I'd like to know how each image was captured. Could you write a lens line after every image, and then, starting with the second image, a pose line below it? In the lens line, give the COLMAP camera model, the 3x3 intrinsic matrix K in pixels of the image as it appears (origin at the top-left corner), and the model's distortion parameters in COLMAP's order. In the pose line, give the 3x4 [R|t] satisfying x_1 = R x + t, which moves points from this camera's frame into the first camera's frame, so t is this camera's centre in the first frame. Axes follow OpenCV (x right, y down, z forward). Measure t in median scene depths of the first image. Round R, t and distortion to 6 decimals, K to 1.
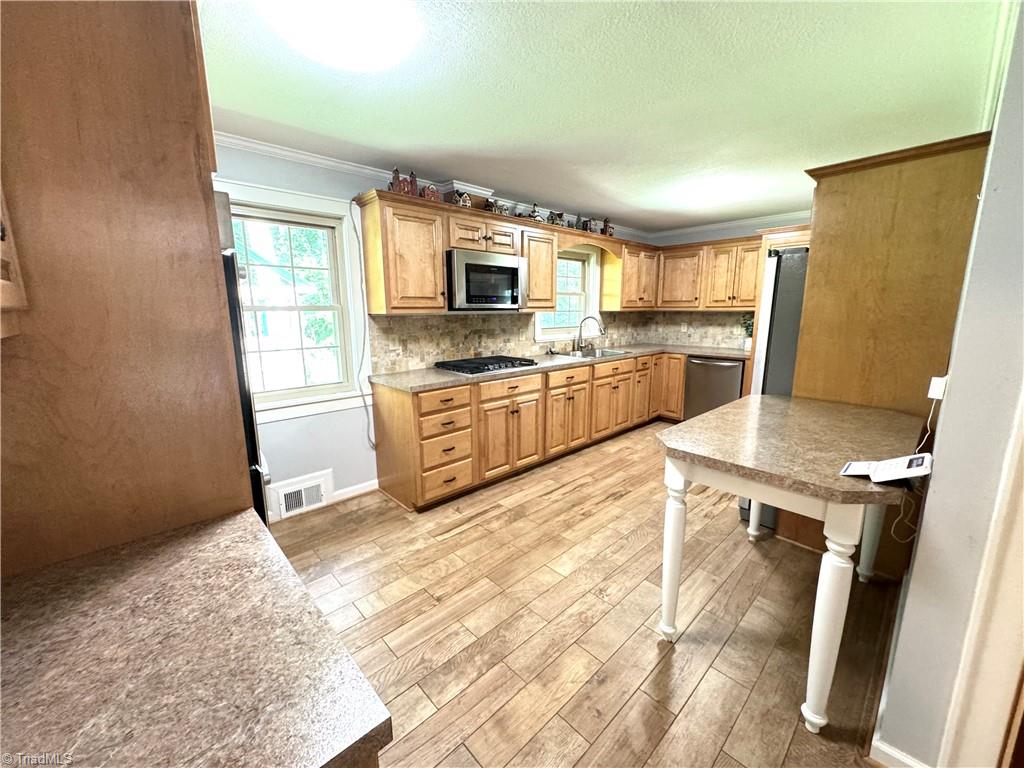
lens RADIAL K [[407.9, 0, 517.8], [0, 407.9, 383.1], [0, 0, 1]] dist [0.000743, -0.000361]
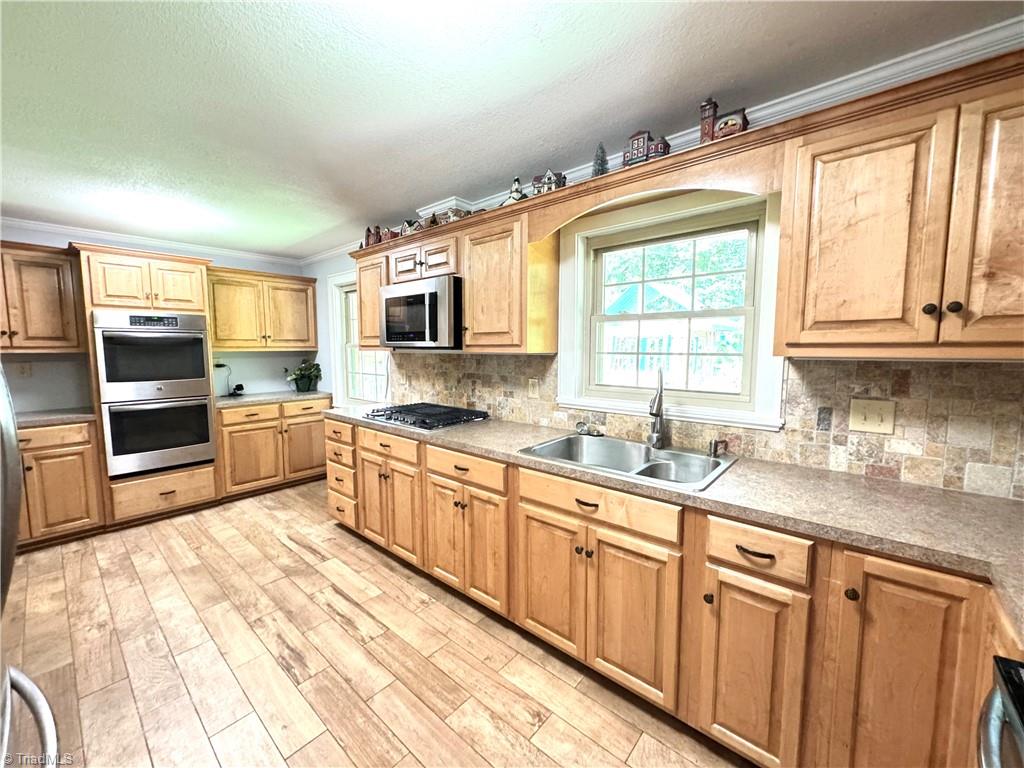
lens RADIAL K [[407.9, 0, 511.8], [0, 407.9, 384.5], [0, 0, 1]] dist [0.000743, -0.000361]
pose [[0.088869, 0.097480, -0.991262, 0.708675], [-0.177580, 0.980806, 0.080531, -0.192511], [0.980086, 0.168871, 0.104474, 1.024912]]
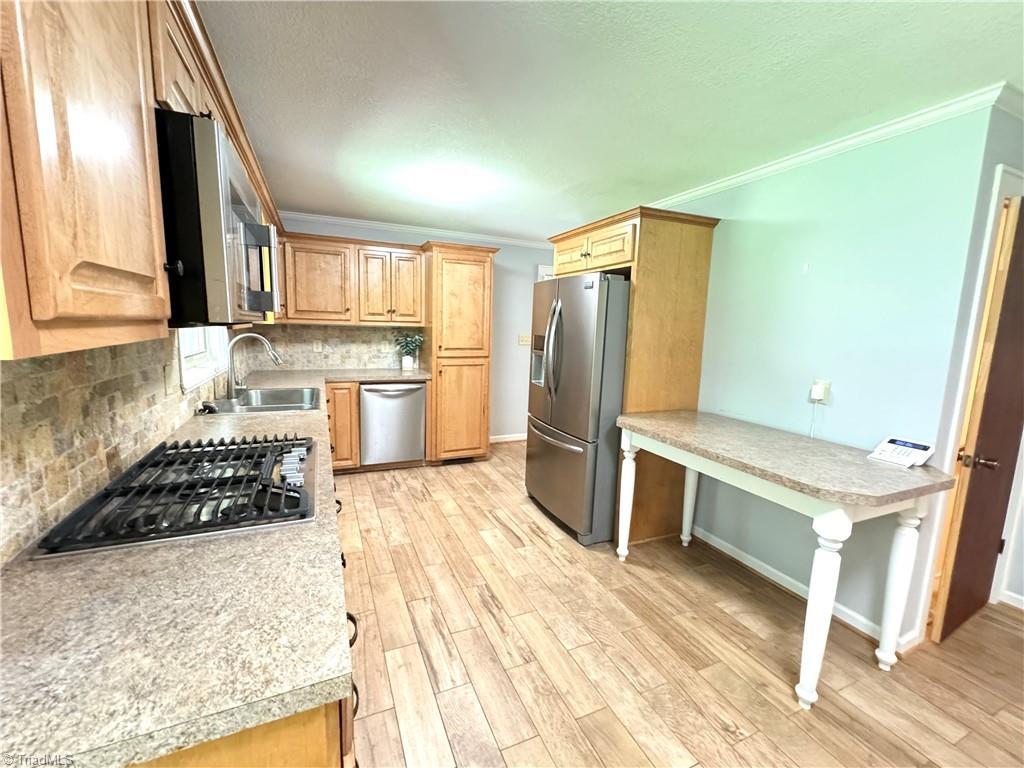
lens RADIAL K [[425.3, 0, 512.4], [0, 425.3, 381.5], [0, 0, 1]] dist [0.000722, 0.000059]
pose [[0.338286, -0.112012, 0.934353, -0.316615], [0.138023, 0.988059, 0.068478, -0.112849], [-0.930866, 0.105797, 0.349707, 0.589426]]
